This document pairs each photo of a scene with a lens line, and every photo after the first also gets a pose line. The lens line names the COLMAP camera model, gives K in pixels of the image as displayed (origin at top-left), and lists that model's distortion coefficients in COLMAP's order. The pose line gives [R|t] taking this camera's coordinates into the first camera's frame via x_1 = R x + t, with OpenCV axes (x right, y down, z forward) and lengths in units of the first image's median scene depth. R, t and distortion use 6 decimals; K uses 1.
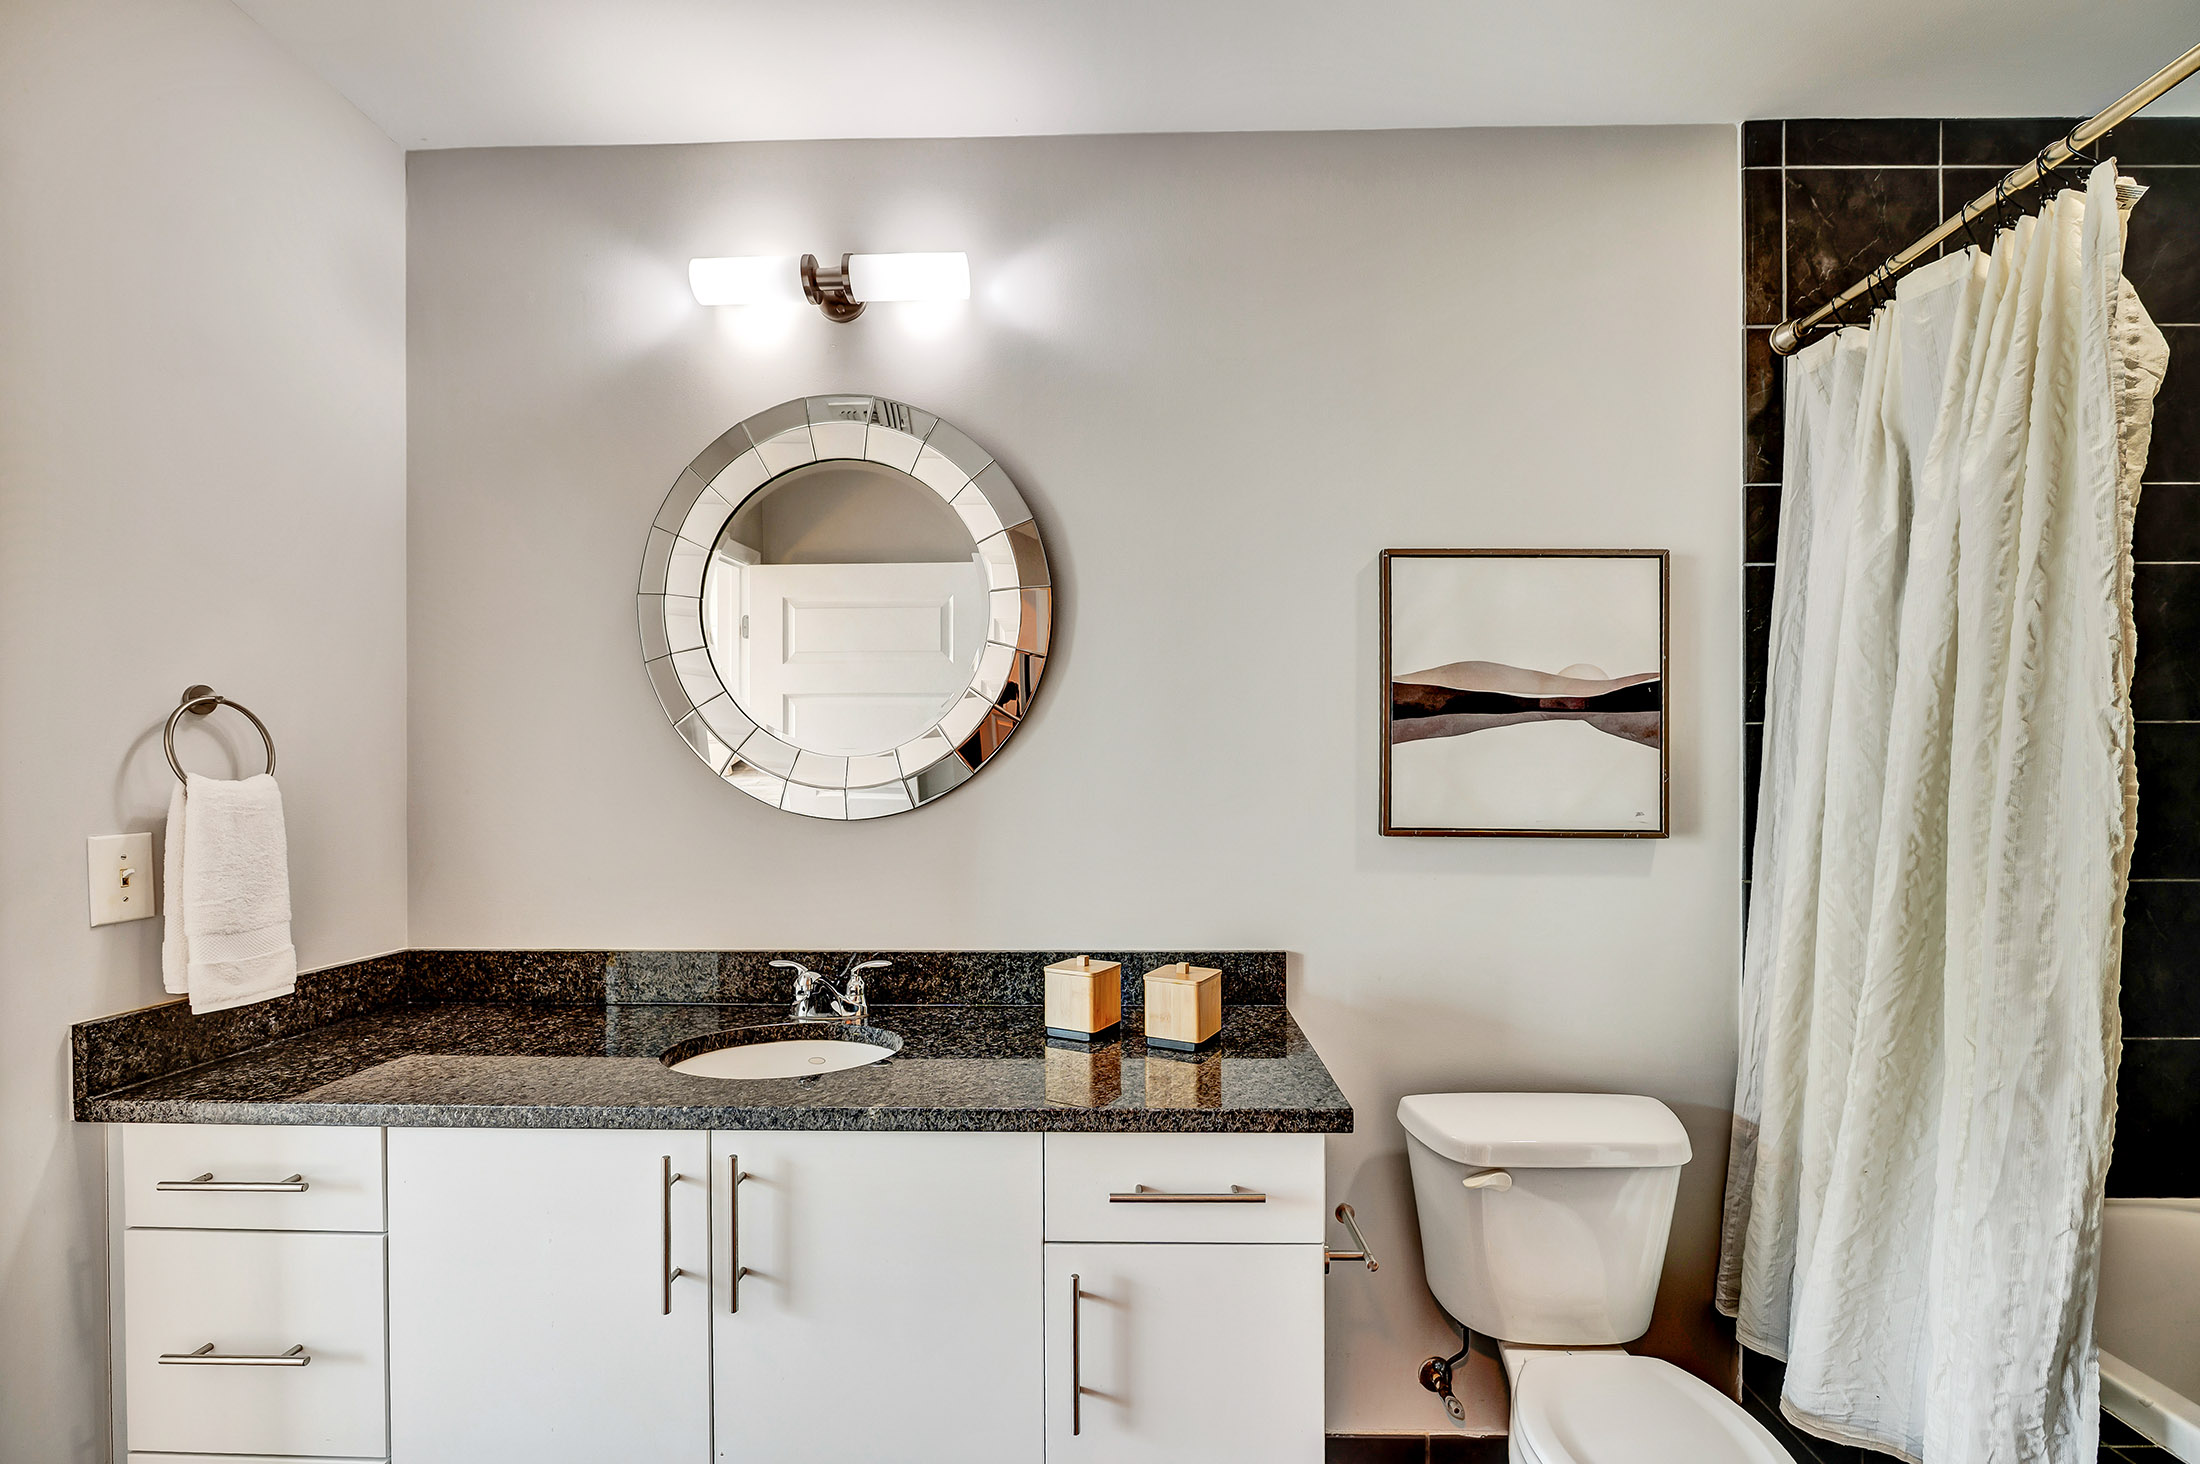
lens RADIAL K [[884.9, 0, 1119.6], [0, 884.9, 768.6], [0, 0, 1]] dist [-0.007125, -0.000162]
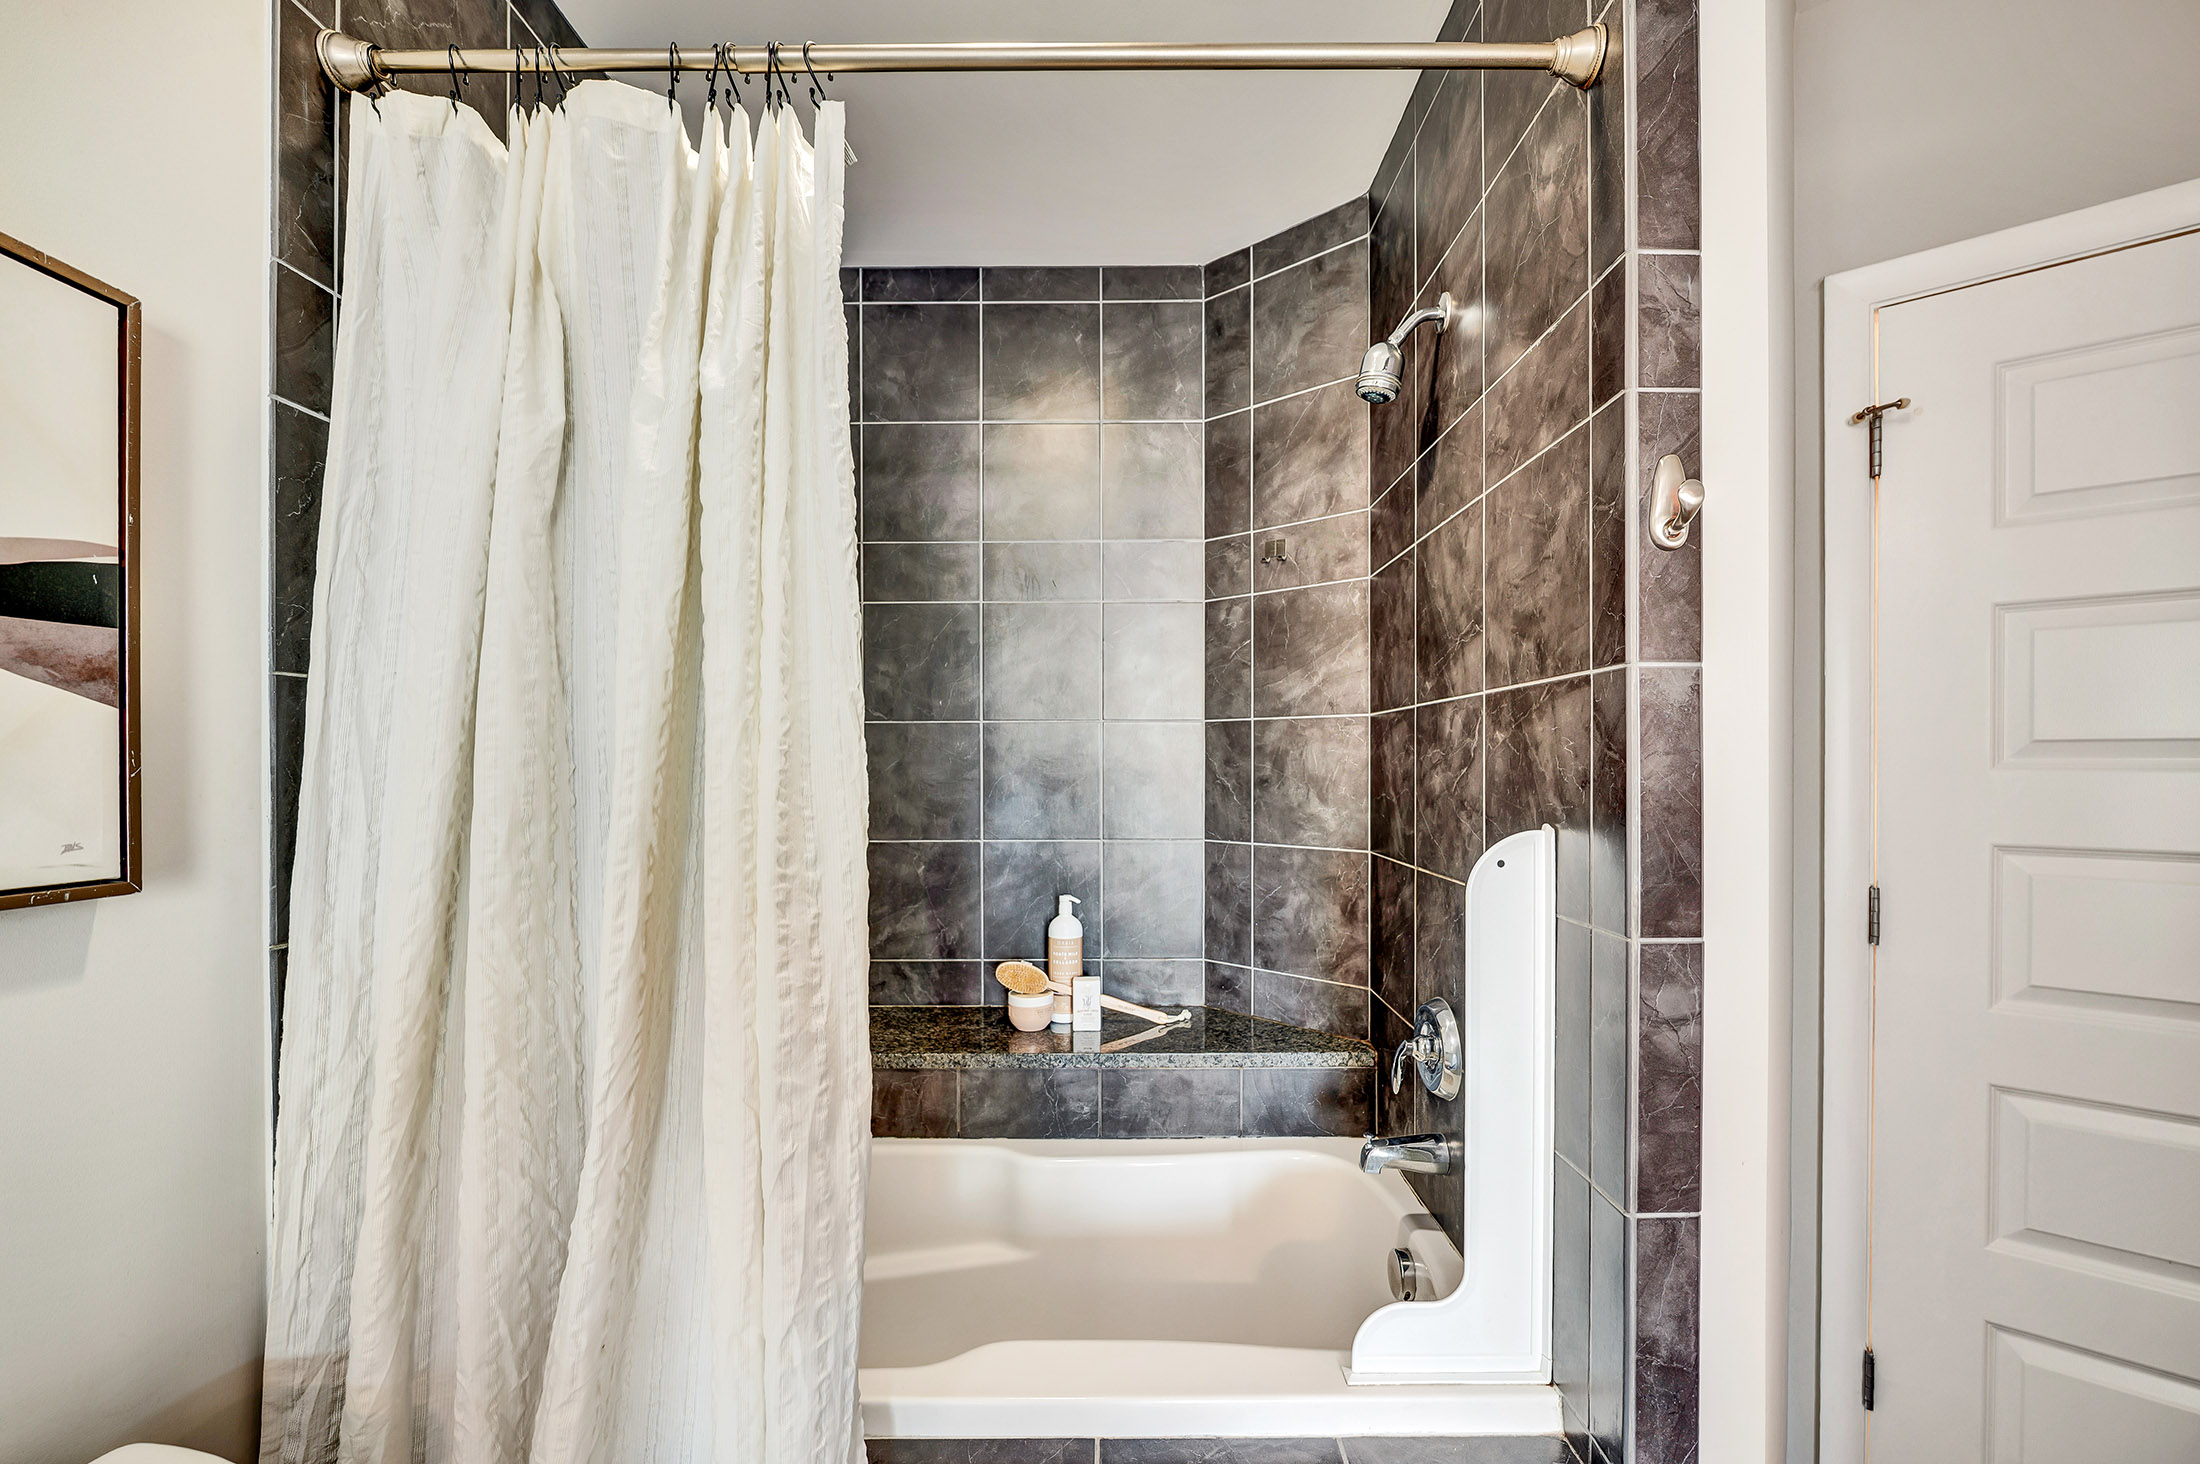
lens RADIAL K [[884.9, 0, 1119.6], [0, 884.9, 768.6], [0, 0, 1]] dist [-0.007125, -0.000162]
pose [[-0.030299, -0.005944, 0.999523, 0.120403], [-0.008252, 0.999950, 0.005696, 0.003583], [-0.999507, -0.008075, -0.030347, 0.473394]]
